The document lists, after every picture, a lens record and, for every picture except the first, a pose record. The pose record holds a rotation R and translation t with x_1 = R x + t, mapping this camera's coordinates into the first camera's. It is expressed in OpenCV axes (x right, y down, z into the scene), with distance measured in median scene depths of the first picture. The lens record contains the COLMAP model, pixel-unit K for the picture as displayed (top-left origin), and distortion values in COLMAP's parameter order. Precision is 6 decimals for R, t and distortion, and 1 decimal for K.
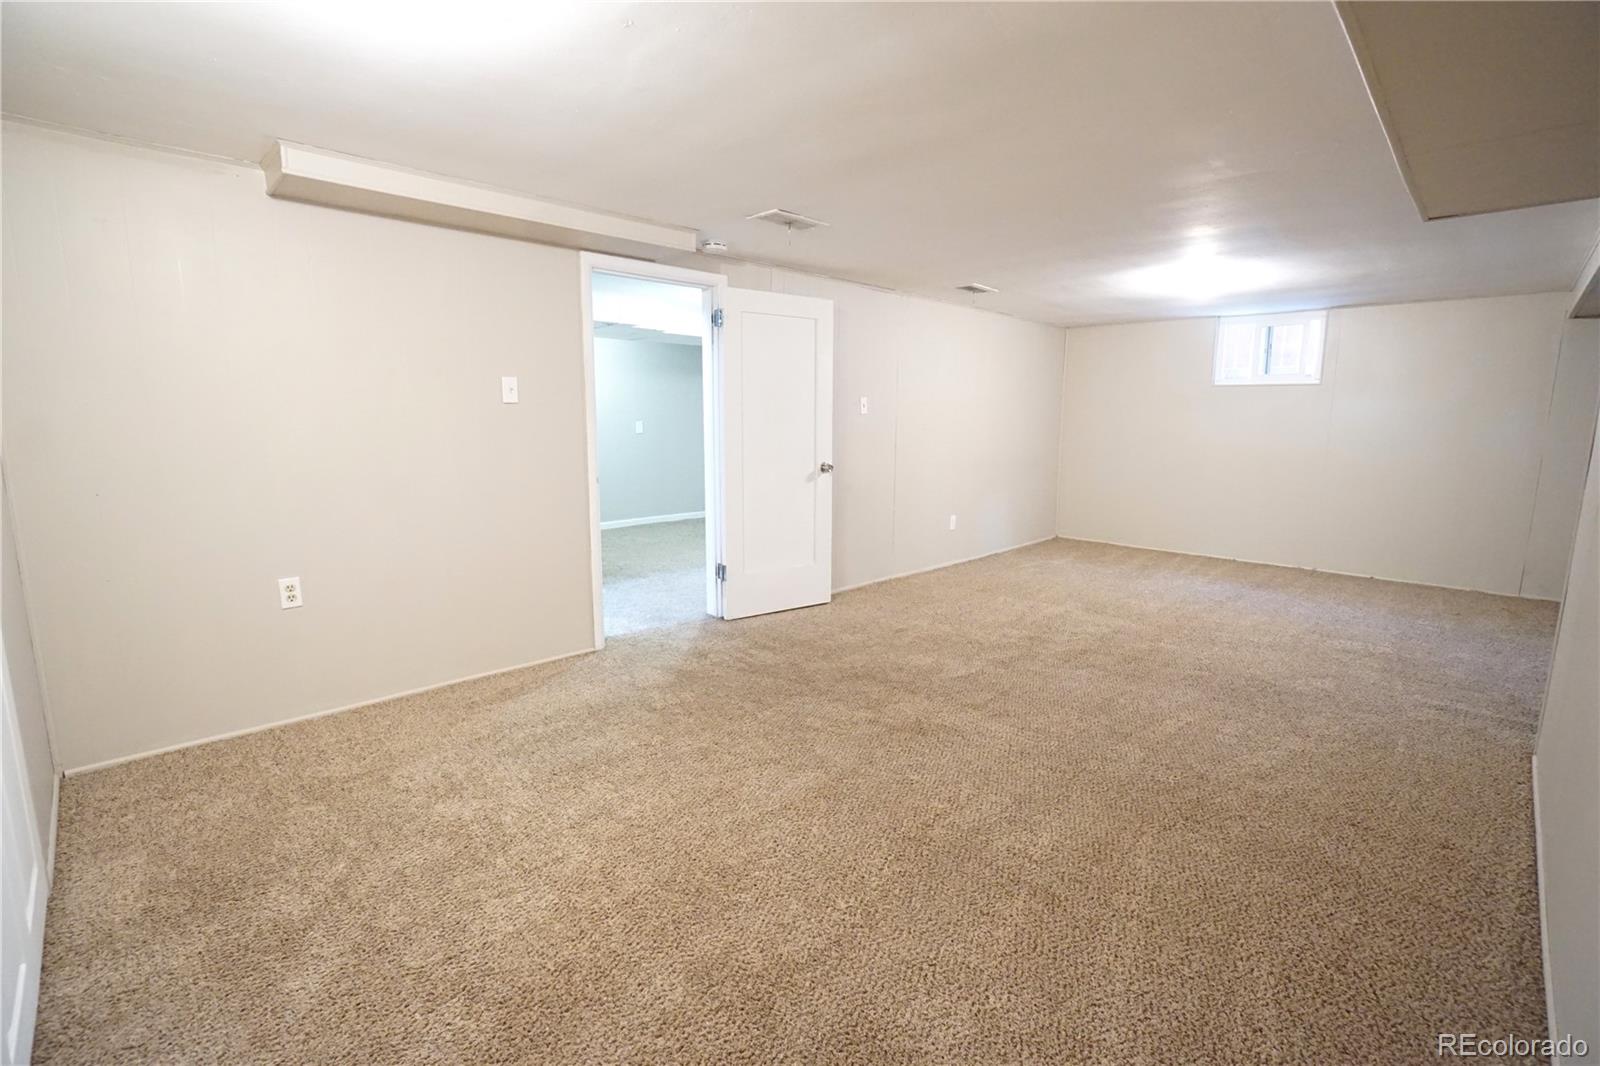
lens RADIAL K [[709.4, 0, 797.2], [0, 709.4, 529.5], [0, 0, 1]] dist [-0.059198, 0.021004]
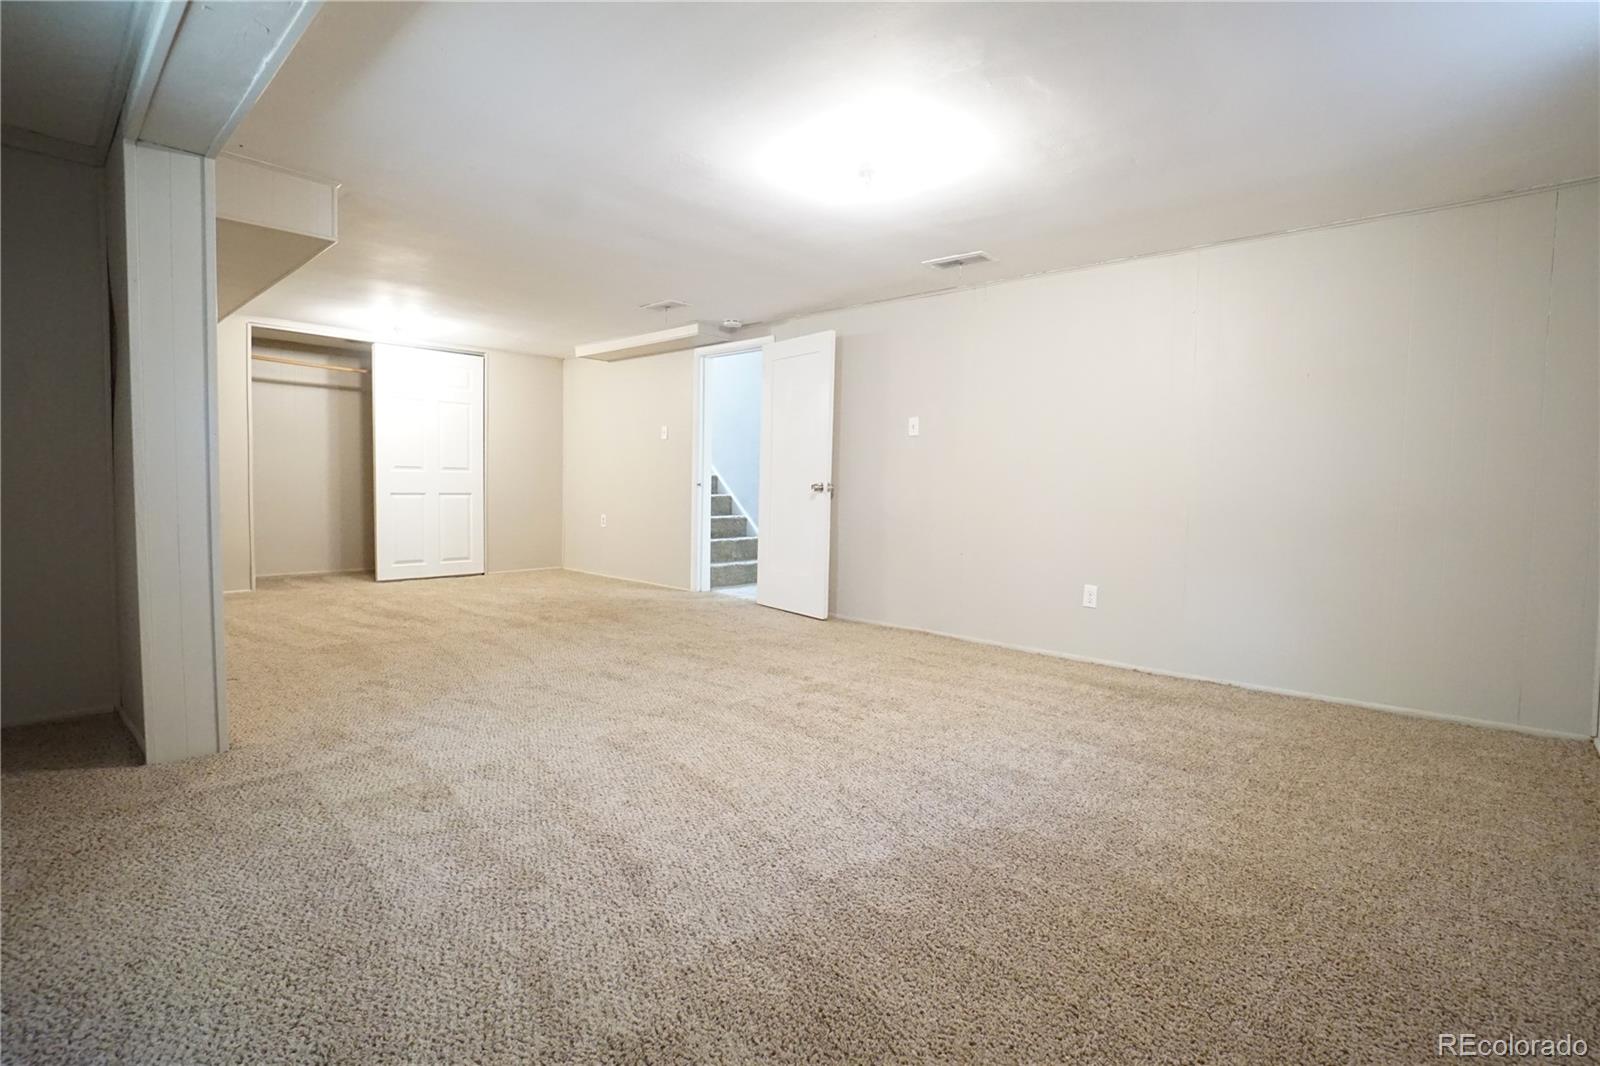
lens RADIAL K [[709.4, 0, 797.2], [0, 709.4, 529.5], [0, 0, 1]] dist [-0.059198, 0.021004]
pose [[0.075415, 0.073258, -0.994458, 1.122596], [-0.167736, 0.984019, 0.059769, -0.084737], [0.982943, 0.162298, 0.086497, 0.905151]]
